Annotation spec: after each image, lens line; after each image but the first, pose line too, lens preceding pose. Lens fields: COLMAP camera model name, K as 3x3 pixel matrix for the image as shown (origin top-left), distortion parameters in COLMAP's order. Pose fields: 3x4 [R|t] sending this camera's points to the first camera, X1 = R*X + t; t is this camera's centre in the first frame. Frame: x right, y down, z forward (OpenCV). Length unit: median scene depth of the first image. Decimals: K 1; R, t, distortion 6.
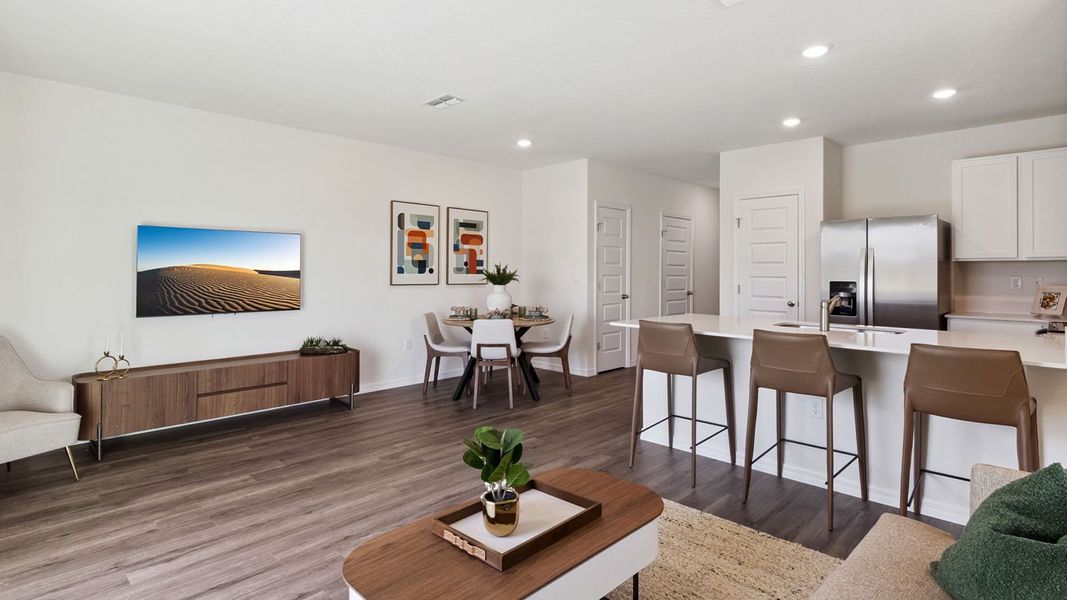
lens RADIAL K [[526.1, 0, 532.2], [0, 526.1, 268.6], [0, 0, 1]] dist [-0.001497, -0.000185]
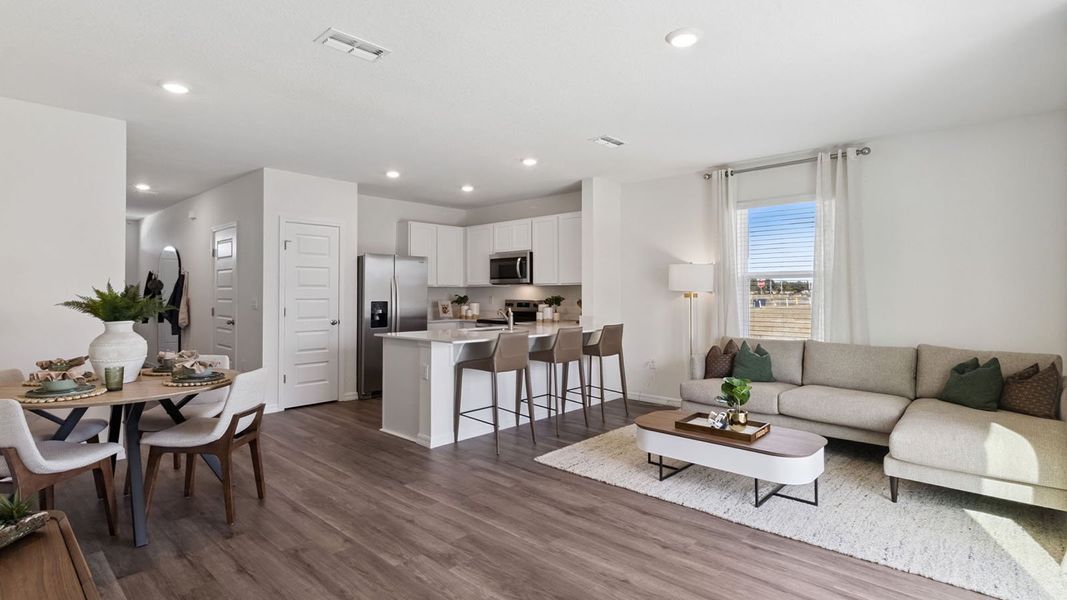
lens RADIAL K [[526.1, 0, 532.2], [0, 526.1, 268.6], [0, 0, 1]] dist [-0.001497, -0.000185]
pose [[-0.029342, 0.042029, 0.998685, -0.613838], [-0.002872, 0.999108, -0.042131, -0.002643], [-0.999565, -0.004105, -0.029195, 0.558726]]
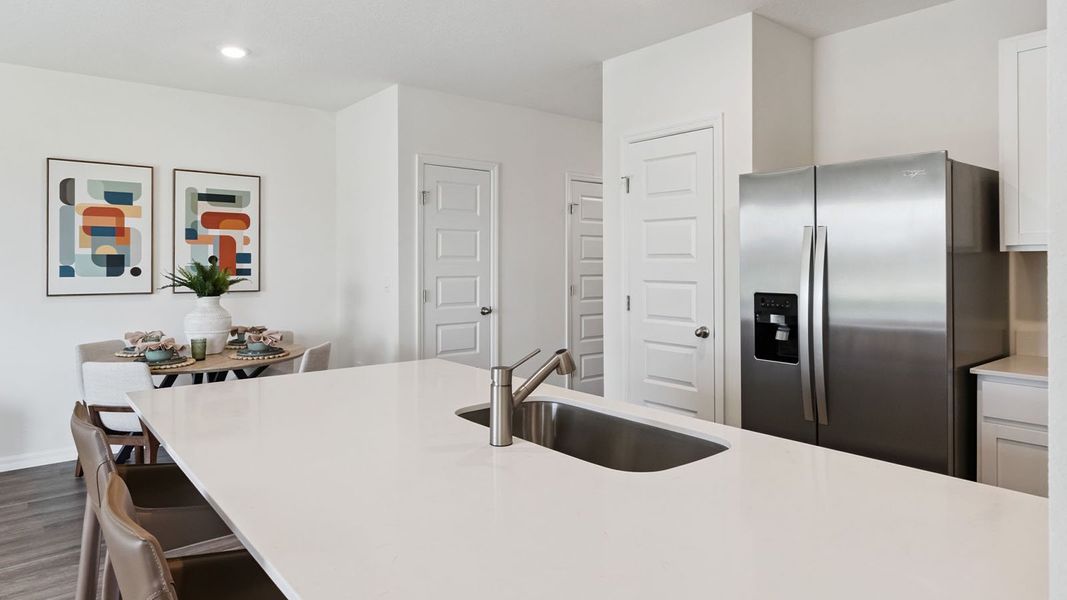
lens RADIAL K [[620.5, 0, 534.7], [0, 620.5, 271.9], [0, 0, 1]] dist [-0.001248, -0.000302]
pose [[0.995127, -0.003140, -0.098551, 0.356878], [0.005181, 0.999777, 0.020460, -0.008088], [0.098464, -0.020871, 0.994922, 0.327762]]
